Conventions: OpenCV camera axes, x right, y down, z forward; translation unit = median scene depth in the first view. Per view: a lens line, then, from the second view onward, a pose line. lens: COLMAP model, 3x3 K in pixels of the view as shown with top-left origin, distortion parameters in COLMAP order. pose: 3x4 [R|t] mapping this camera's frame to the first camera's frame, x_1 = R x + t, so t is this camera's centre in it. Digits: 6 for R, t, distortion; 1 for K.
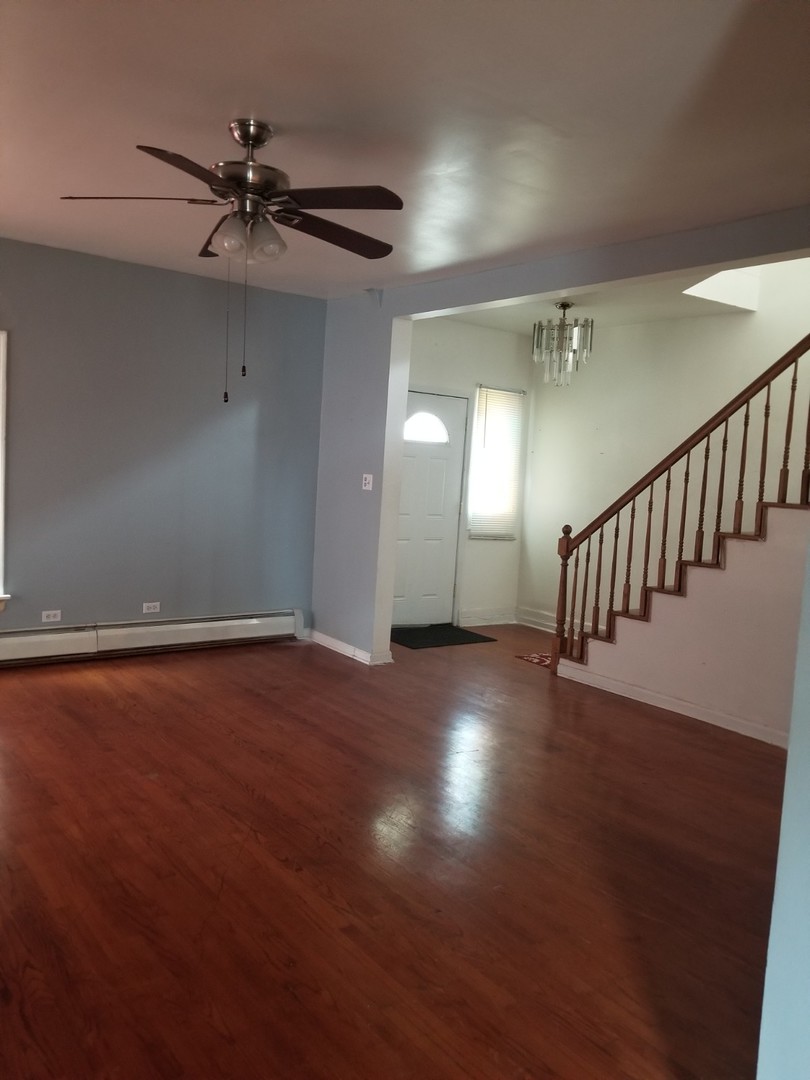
lens RADIAL K [[820.8, 0, 389.4], [0, 820.8, 521.5], [0, 0, 1]] dist [0.022540, -0.030044]
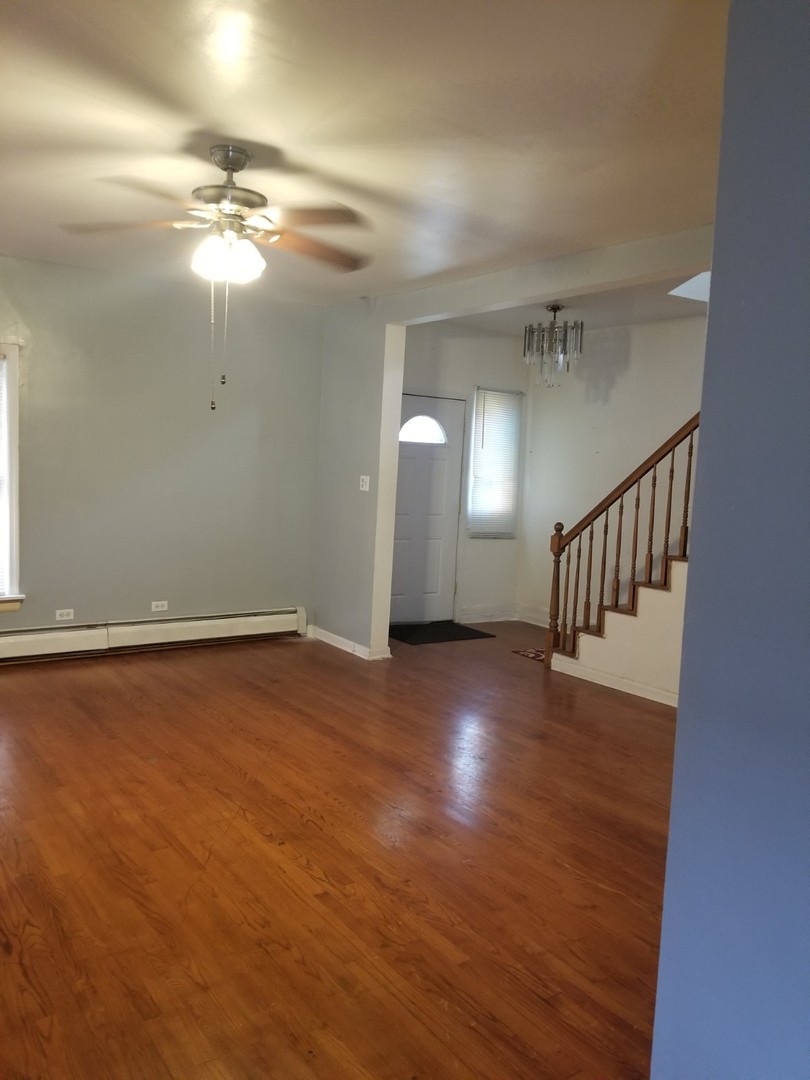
lens RADIAL K [[850.8, 0, 402.9], [0, 850.8, 527.5], [0, 0, 1]] dist [0.052184, -0.075175]
pose [[0.999059, -0.010875, -0.041987, 0.072773], [0.010886, 0.999941, 0.000034, 0.009131], [0.041985, -0.000491, 0.999118, -0.078919]]
